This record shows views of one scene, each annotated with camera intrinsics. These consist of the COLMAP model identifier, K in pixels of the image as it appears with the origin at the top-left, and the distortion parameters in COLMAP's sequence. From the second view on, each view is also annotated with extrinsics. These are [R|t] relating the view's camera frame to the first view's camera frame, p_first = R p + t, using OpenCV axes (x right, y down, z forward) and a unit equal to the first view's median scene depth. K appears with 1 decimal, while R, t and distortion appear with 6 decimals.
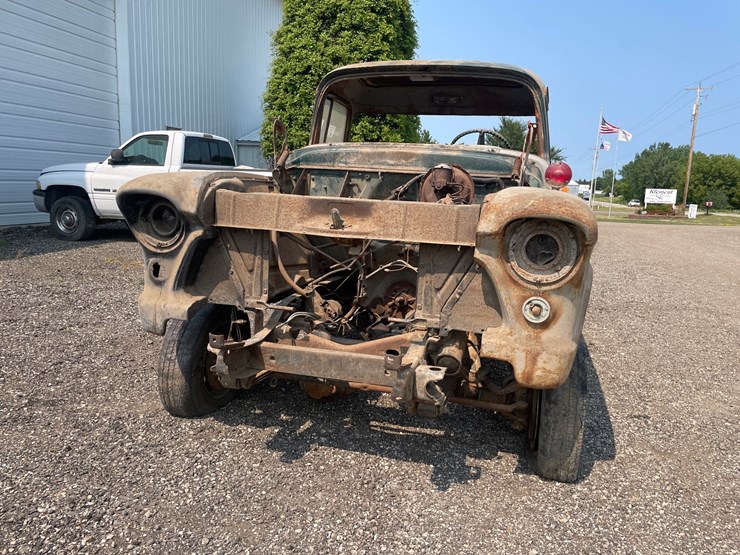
lens RADIAL K [[557.5, 0, 375.0], [0, 557.5, 274.6], [0, 0, 1]] dist [0.090716, -0.120736]
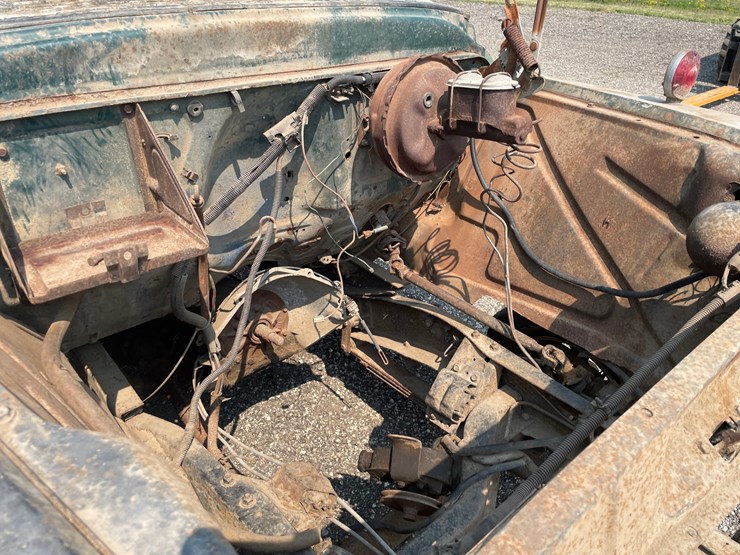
lens RADIAL K [[557.5, 0, 375.1], [0, 557.5, 271.8], [0, 0, 1]] dist [0.090716, -0.120736]
pose [[0.557274, -0.449622, 0.698058, -0.228279], [0.137091, 0.878986, 0.456716, -0.219418], [-0.818933, -0.158818, 0.551475, 0.665725]]
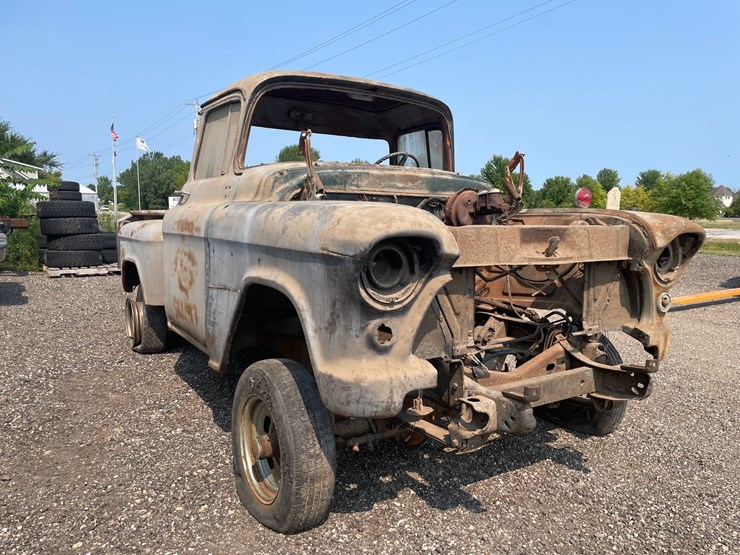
lens RADIAL K [[557.5, 0, 375.8], [0, 557.5, 283.0], [0, 0, 1]] dist [0.090716, -0.120736]
pose [[0.672297, -0.131251, 0.728553, -0.684447], [0.129897, 0.989803, 0.058450, -0.089177], [-0.728796, 0.055341, 0.682491, 0.354384]]
